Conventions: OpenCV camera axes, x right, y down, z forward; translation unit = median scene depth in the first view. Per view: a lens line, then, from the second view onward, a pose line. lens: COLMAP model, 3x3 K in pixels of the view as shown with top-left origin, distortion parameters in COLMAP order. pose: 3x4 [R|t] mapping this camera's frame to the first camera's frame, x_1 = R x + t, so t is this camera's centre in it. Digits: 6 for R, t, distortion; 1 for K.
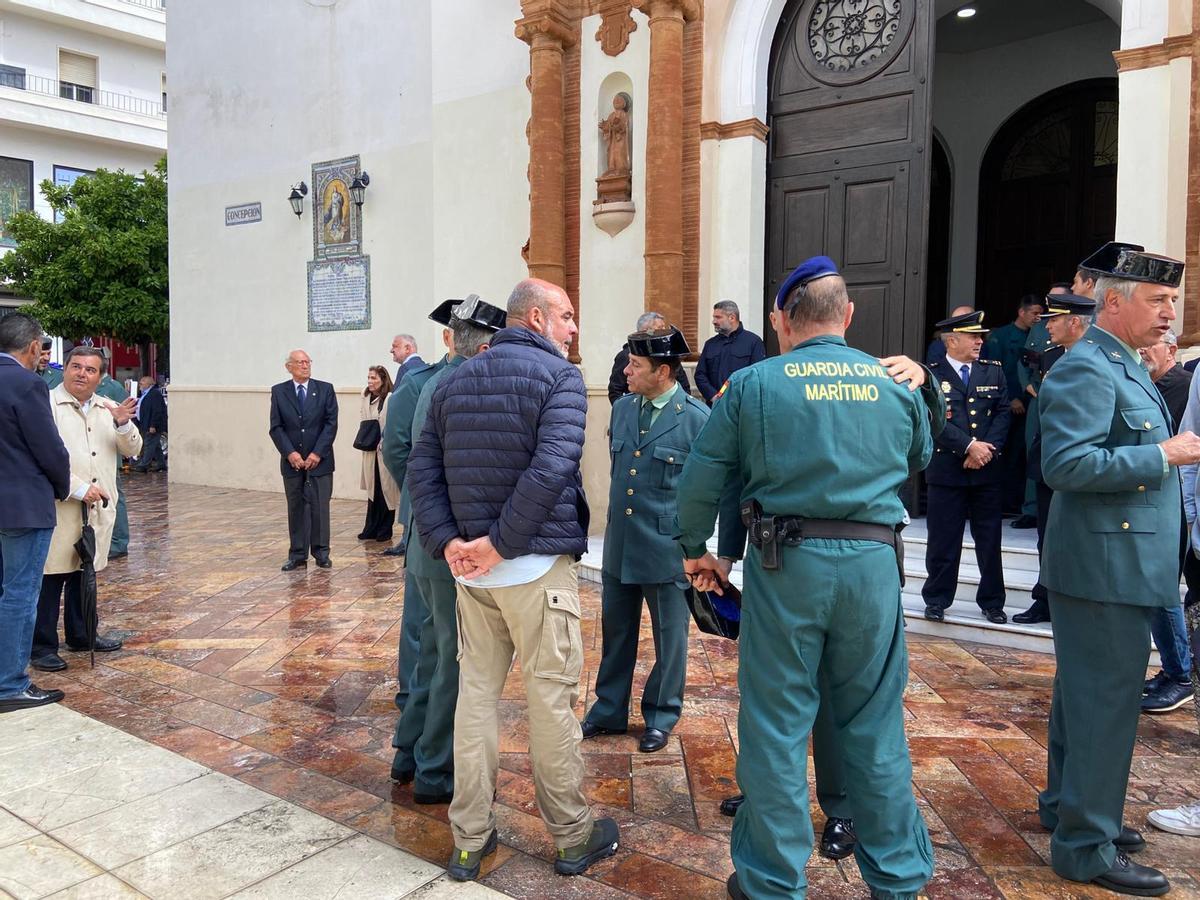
lens RADIAL K [[942.5, 0, 599.8], [0, 942.5, 449.1], [0, 0, 1]] dist [0.093214, -0.035807]
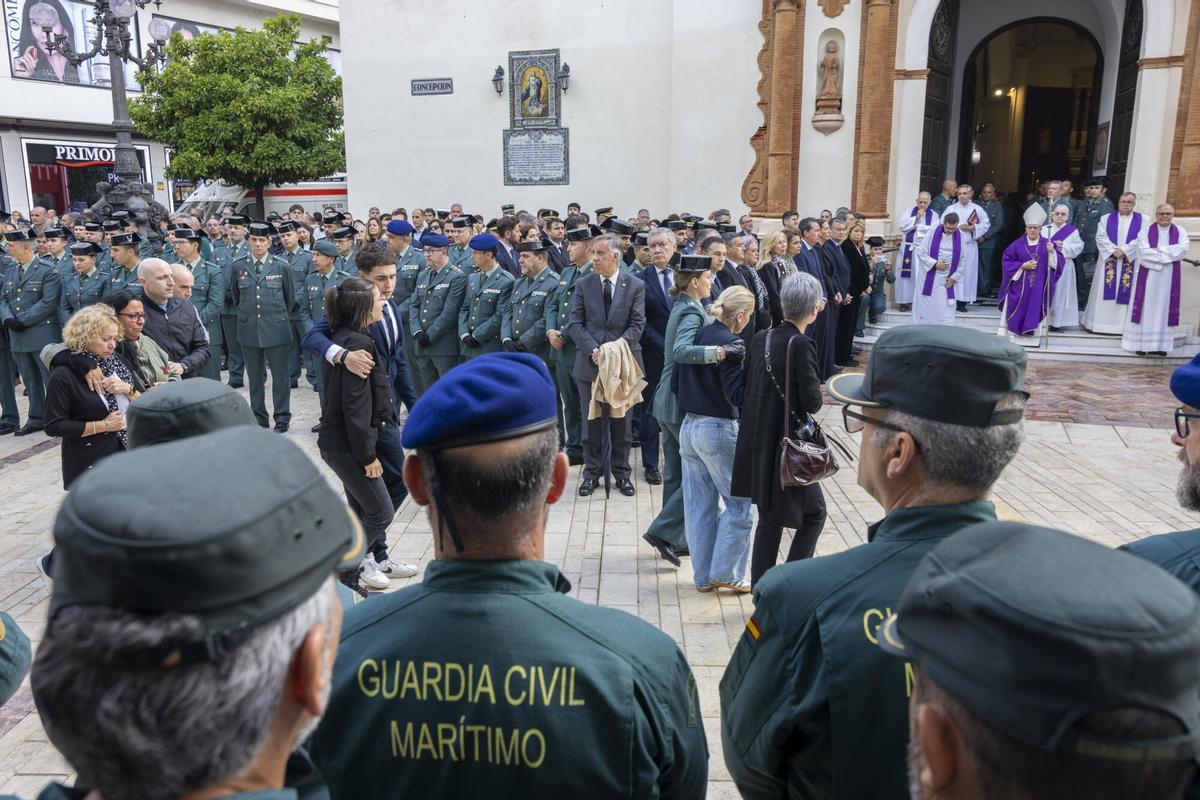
lens RADIAL K [[990.6, 0, 591.6], [0, 990.6, 407.1], [0, 0, 1]] dist [0.035375, -0.024189]
pose [[0.965829, -0.066433, 0.250520, -0.571290], [0.026070, 0.986591, 0.161118, -0.041346], [-0.257865, -0.149081, 0.954610, -0.378909]]
